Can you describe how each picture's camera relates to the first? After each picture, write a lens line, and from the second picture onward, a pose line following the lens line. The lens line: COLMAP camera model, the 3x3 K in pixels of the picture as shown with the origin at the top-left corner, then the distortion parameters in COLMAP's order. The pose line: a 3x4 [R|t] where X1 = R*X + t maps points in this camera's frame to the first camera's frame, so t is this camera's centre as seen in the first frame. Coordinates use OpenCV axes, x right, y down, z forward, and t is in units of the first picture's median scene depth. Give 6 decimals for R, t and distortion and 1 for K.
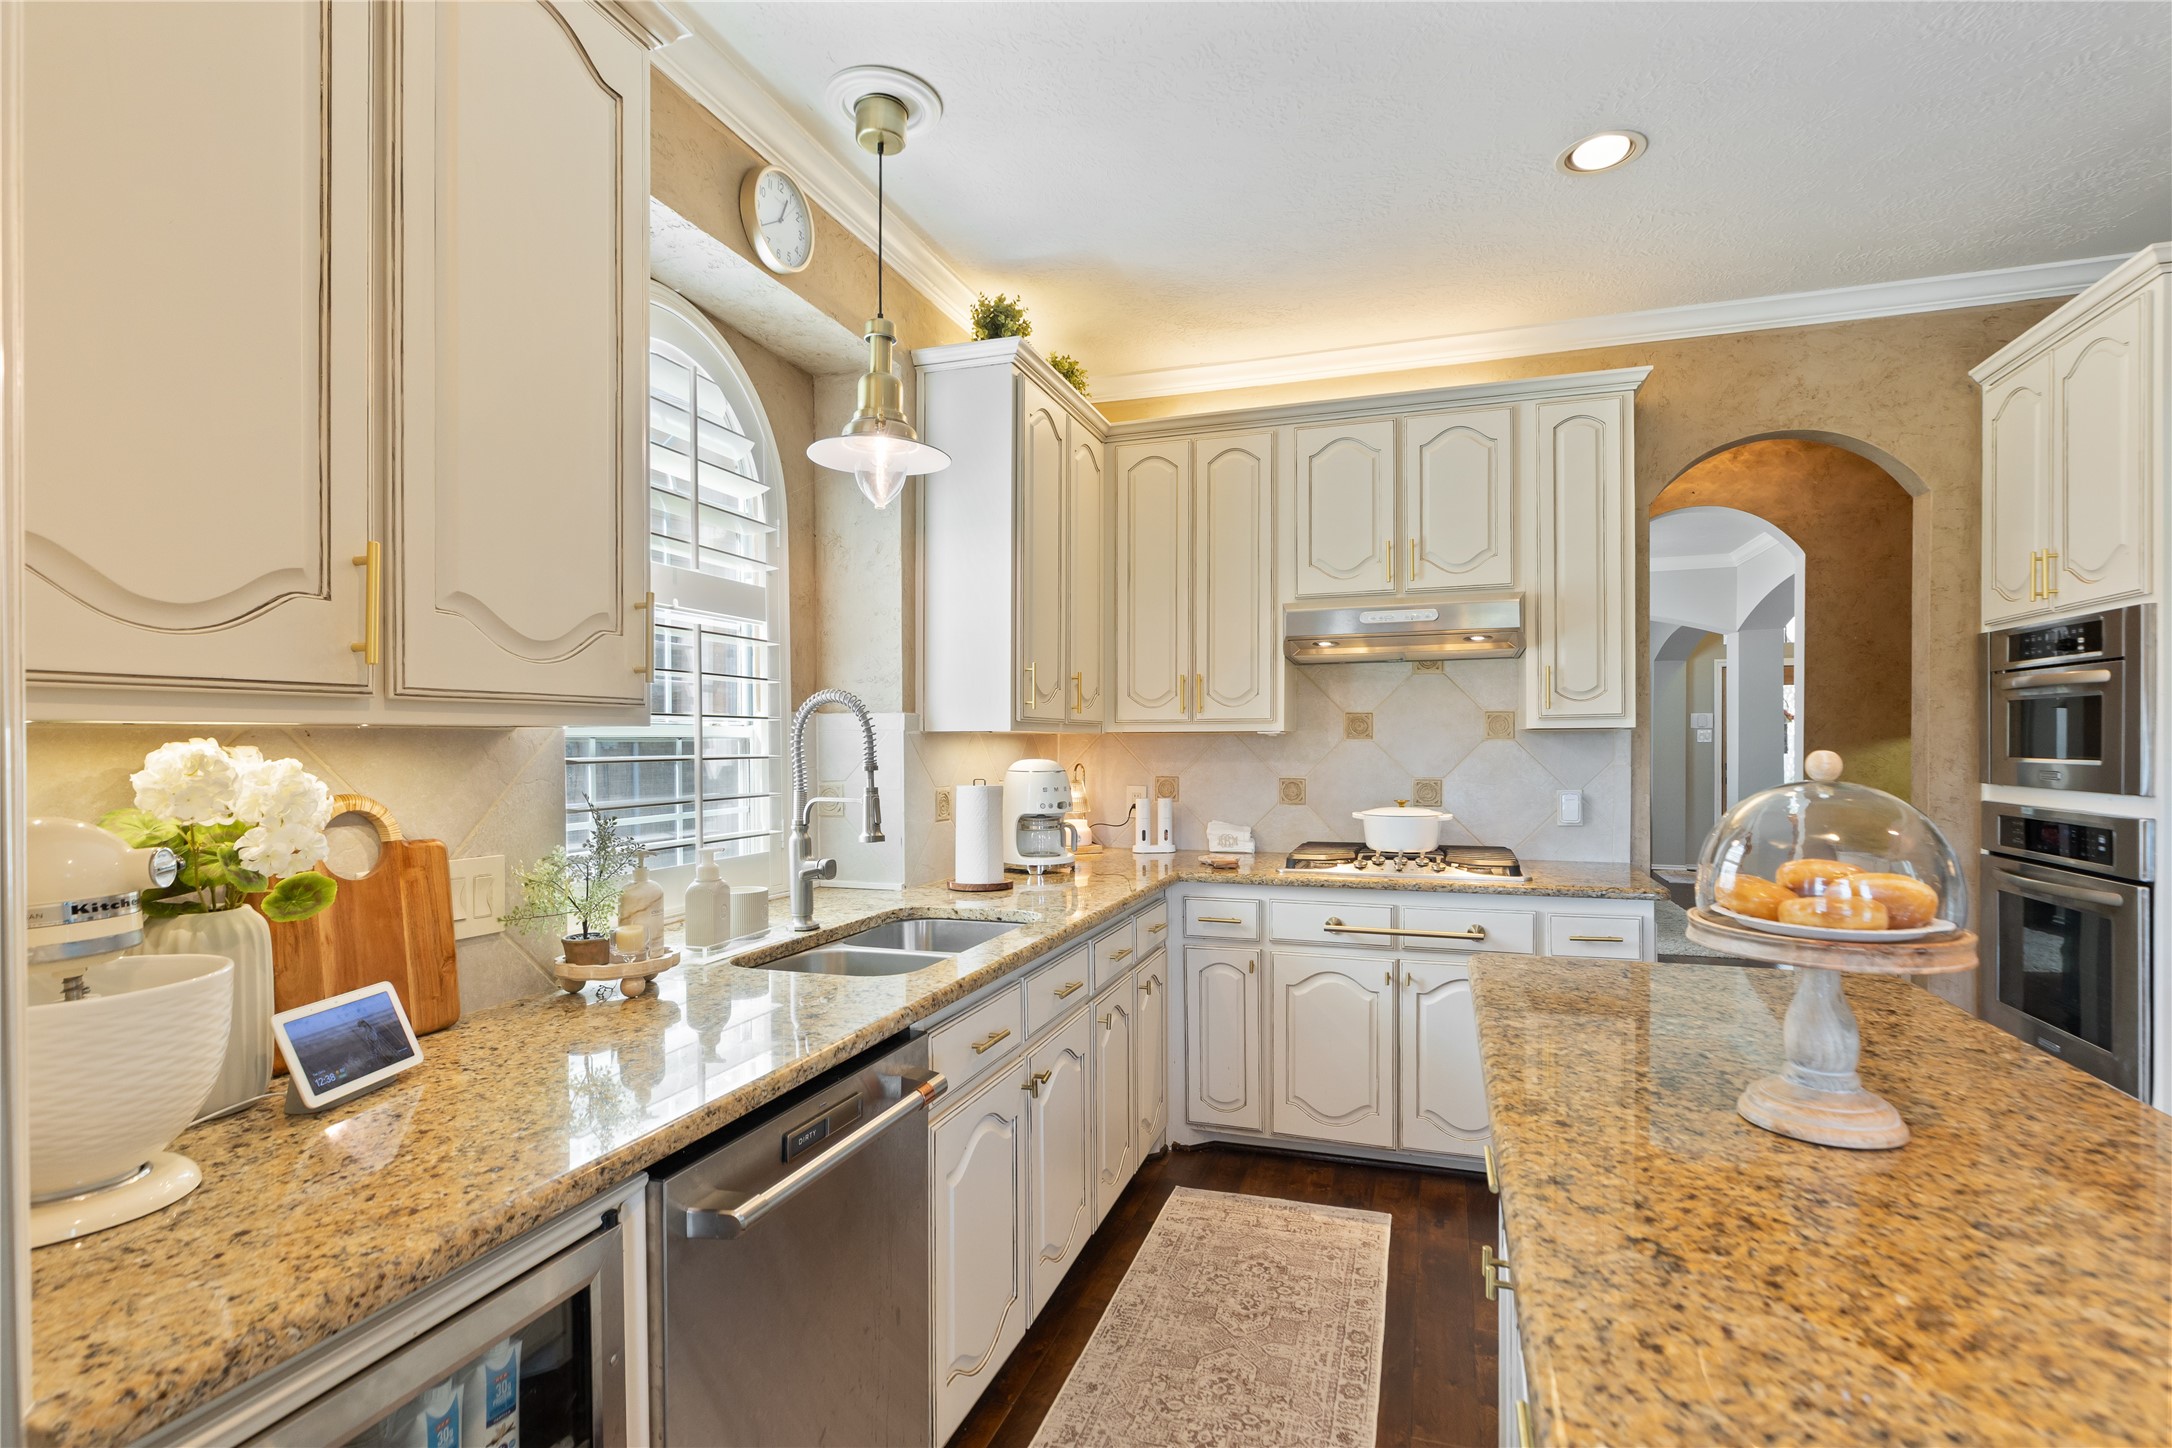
lens RADIAL K [[1044.4, 0, 1083.4], [0, 1044.4, 742.1], [0, 0, 1]] dist [-0.004677, -0.000116]
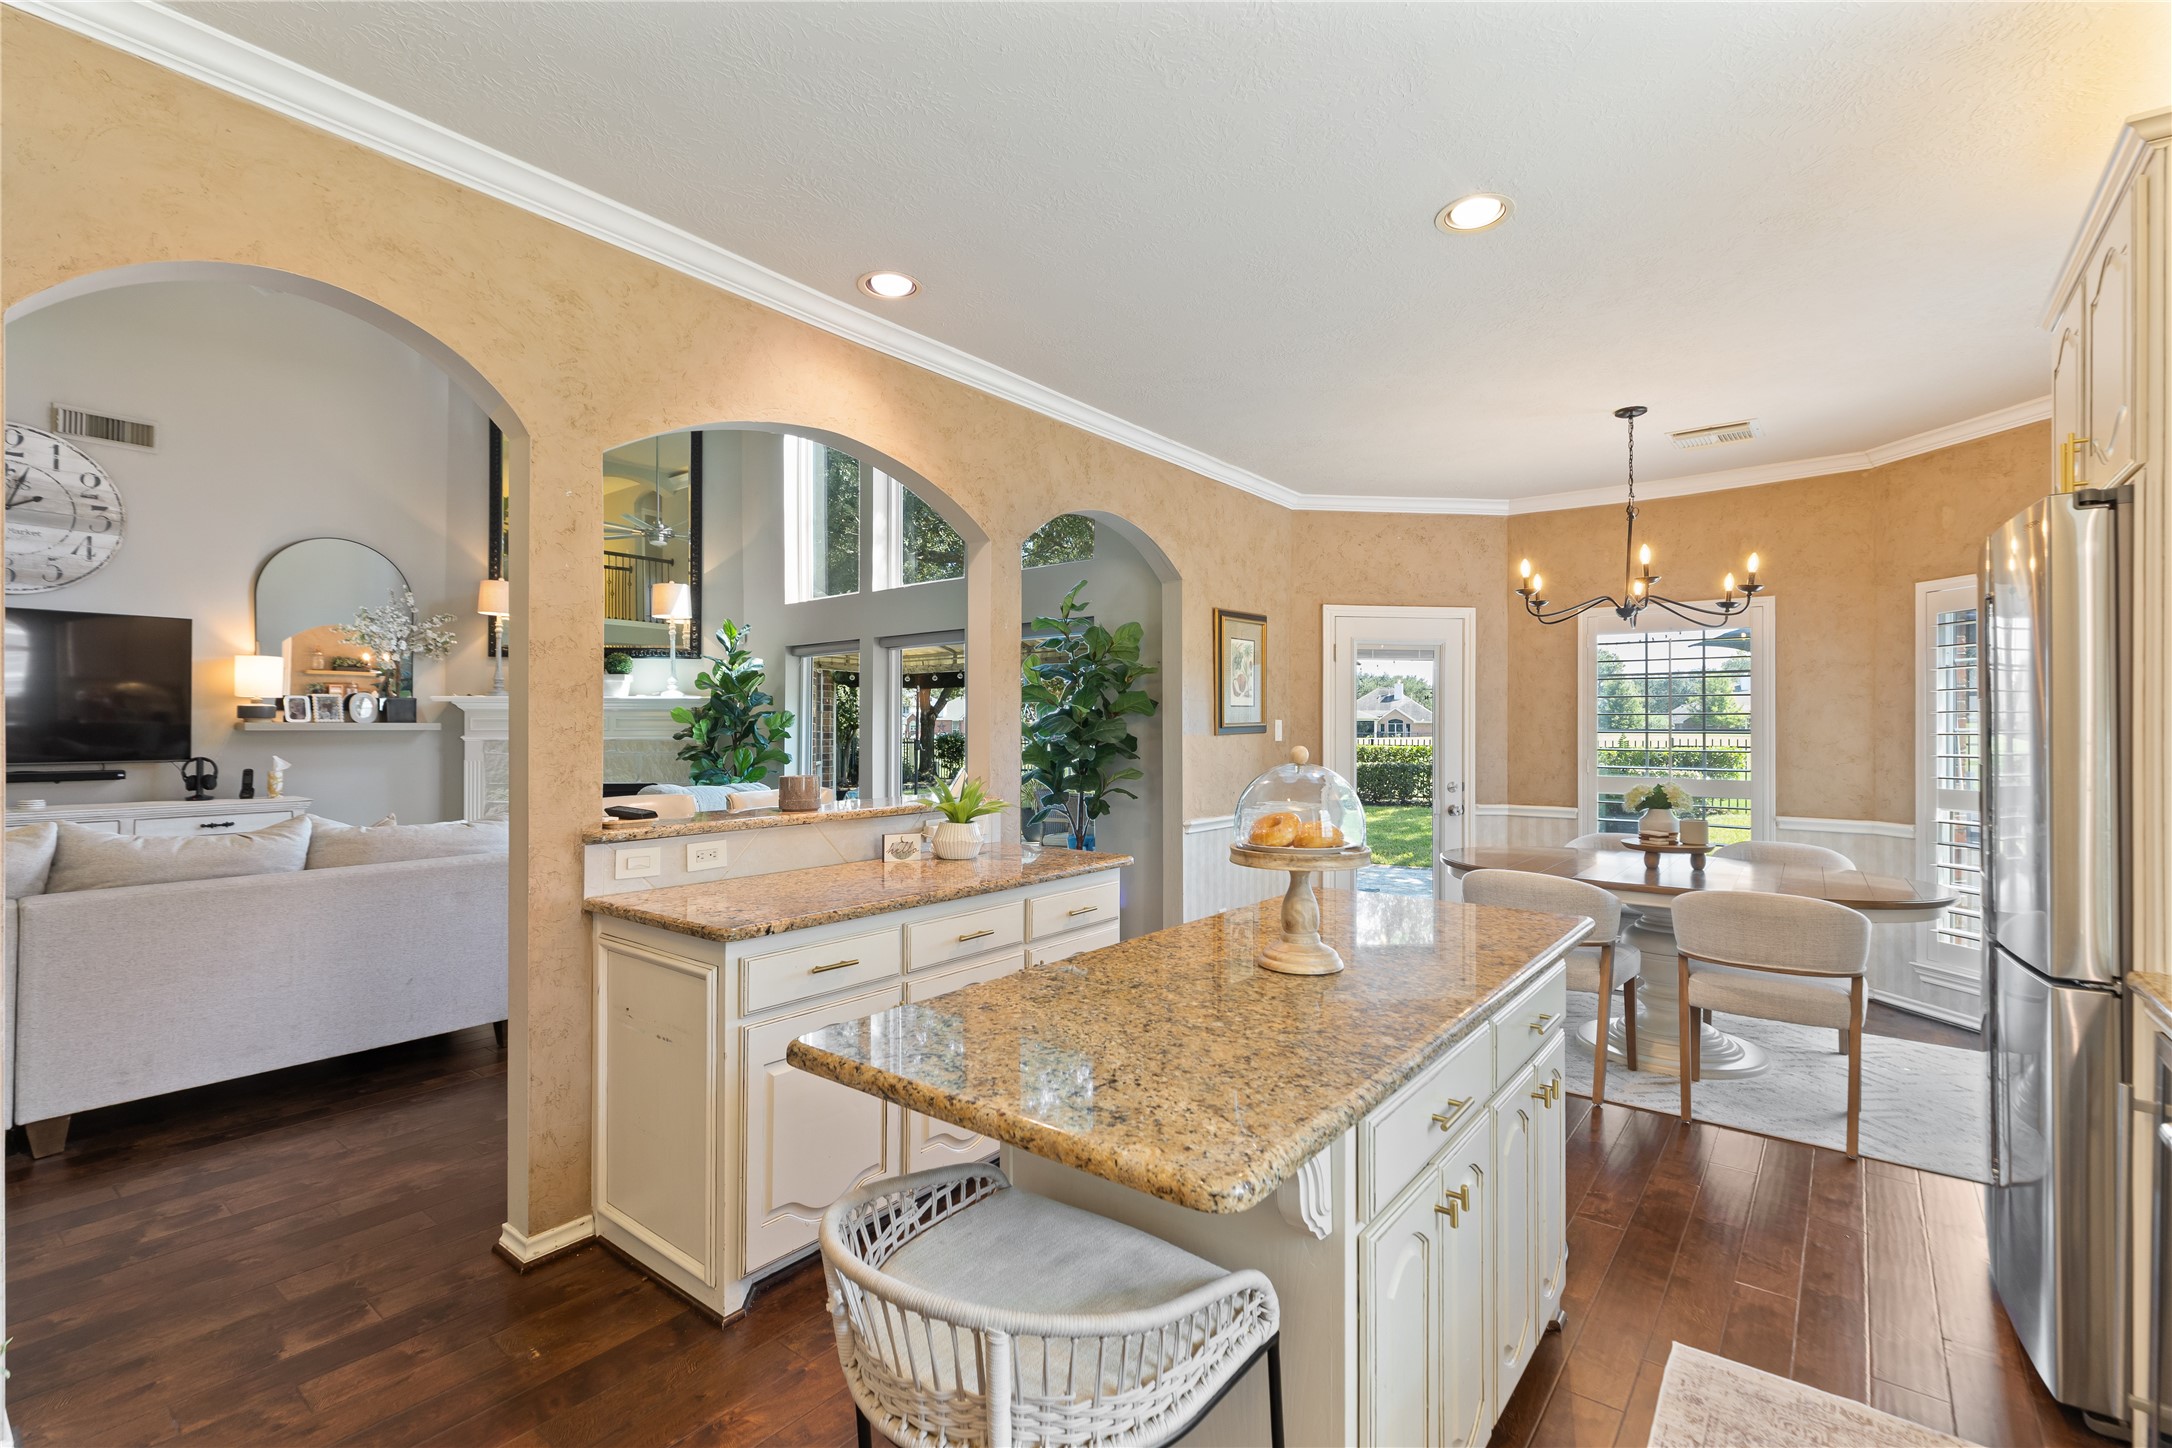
lens RADIAL K [[973.7, 0, 1078.3], [0, 973.7, 724.0], [0, 0, 1]] dist [0.006527, -0.000689]
pose [[-0.944694, 0.003210, 0.327936, 0.199112], [0.004186, 0.999989, 0.002270, -0.013323], [-0.327925, 0.003518, -0.944697, 0.999622]]
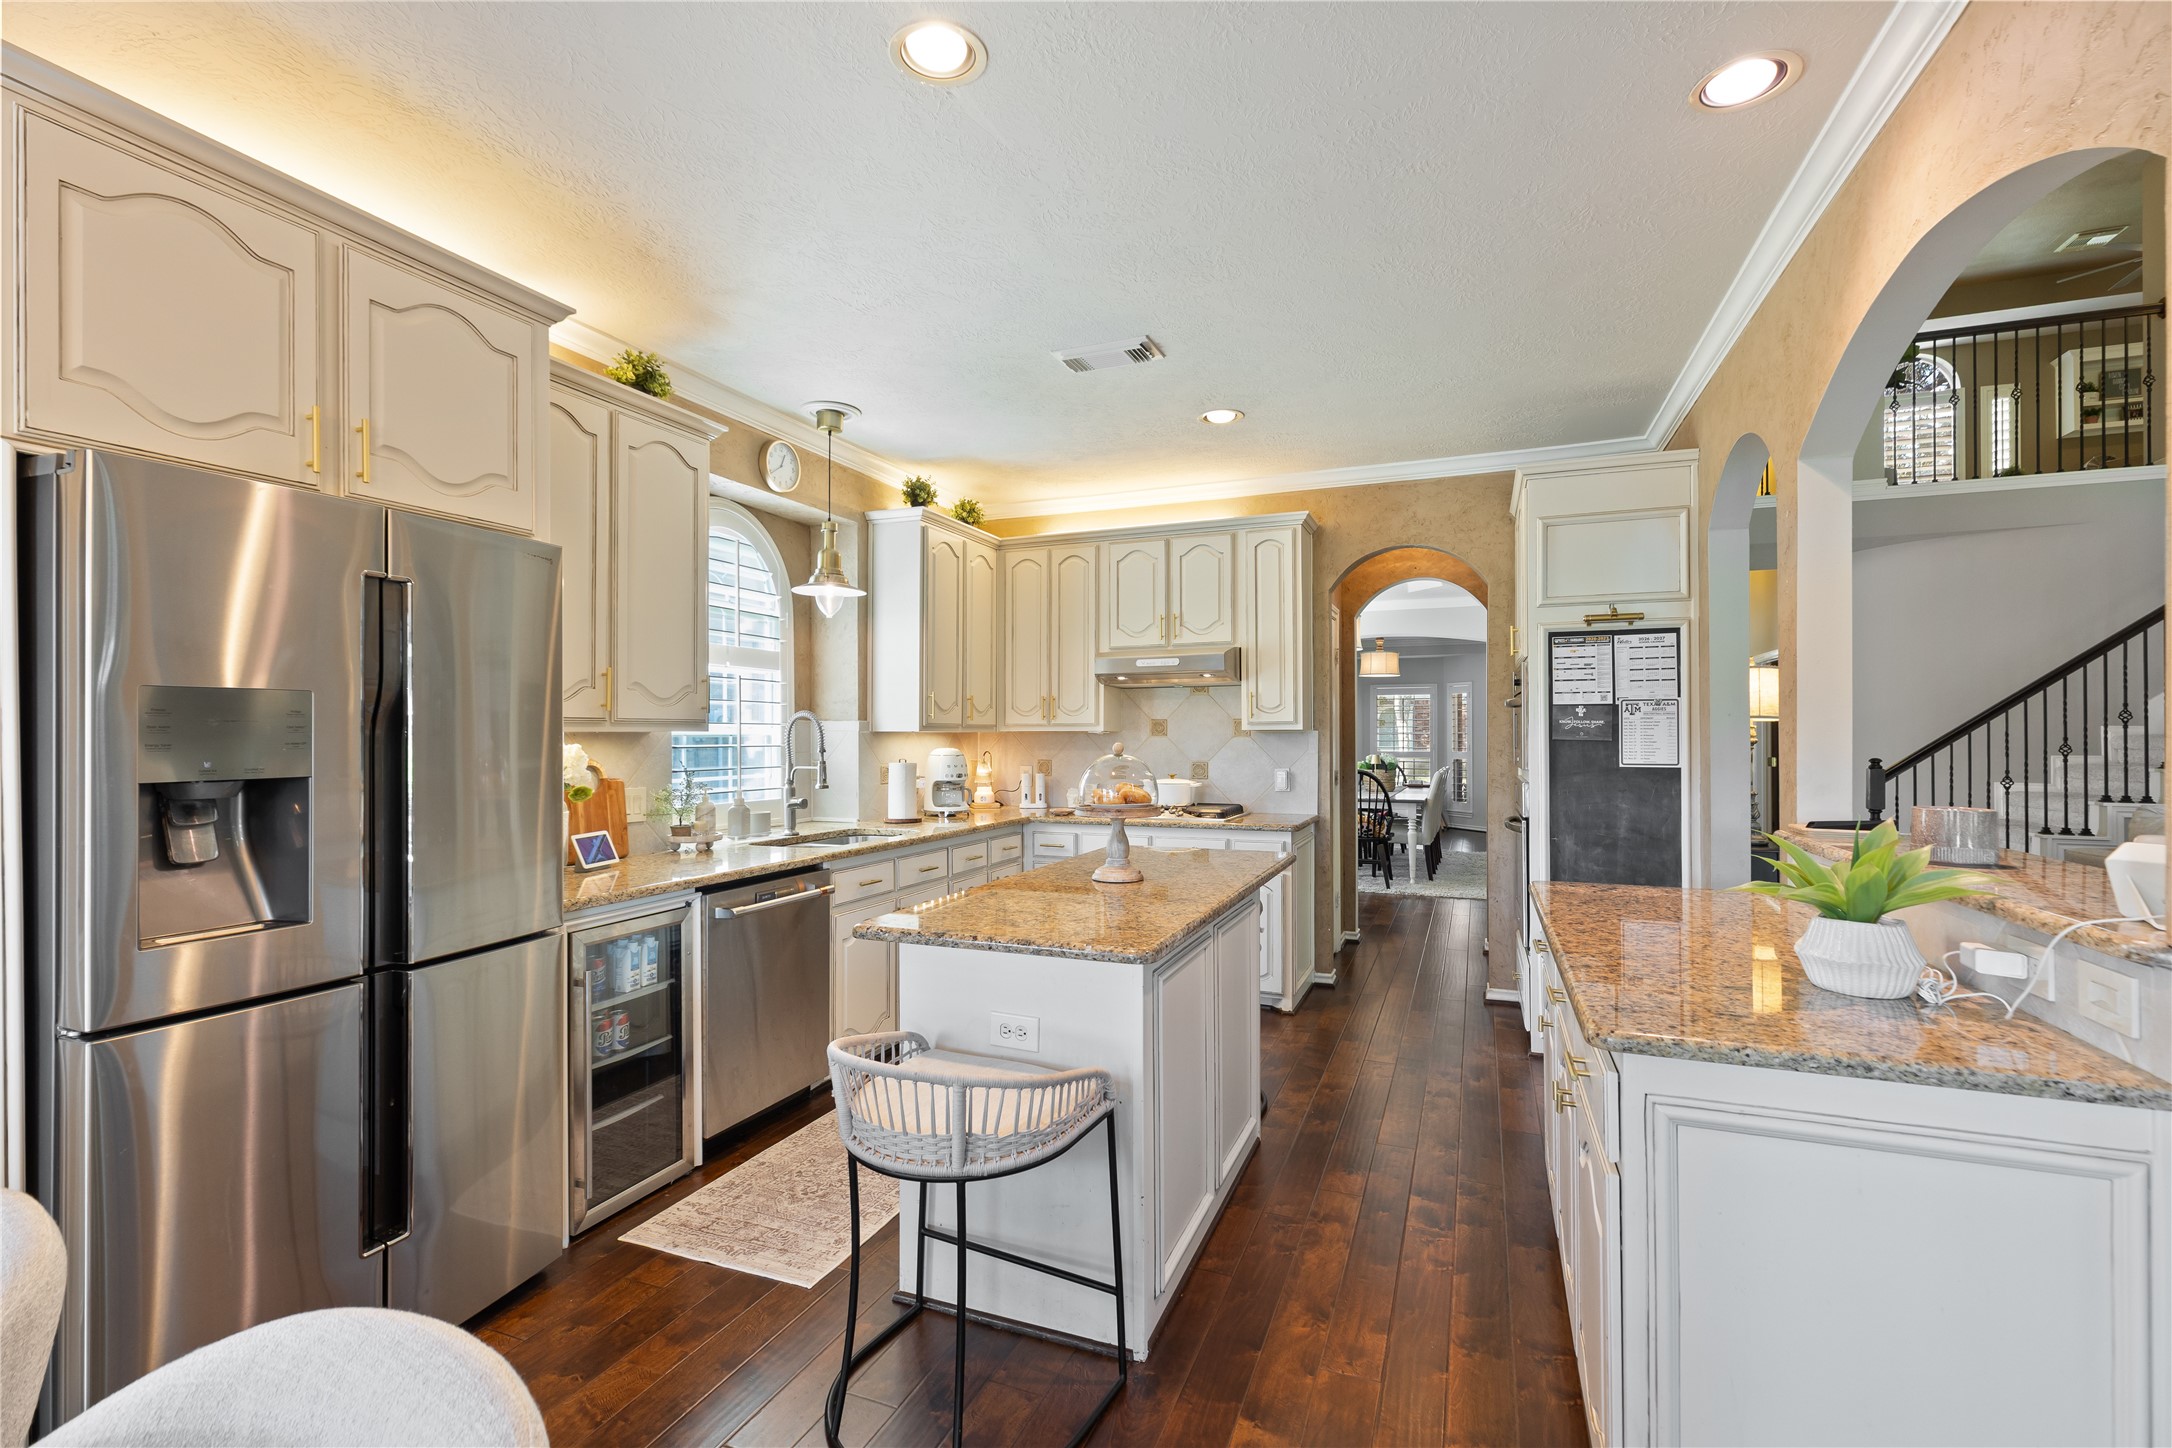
lens RADIAL K [[973.7, 0, 1064.0], [0, 973.7, 727.4], [0, 0, 1]] dist [0.006527, -0.000689]
pose [[0.997276, 0.001031, -0.073750, 0.287424], [-0.001728, 0.999954, -0.009385, -0.002642], [0.073737, 0.009487, 0.997233, -0.594219]]
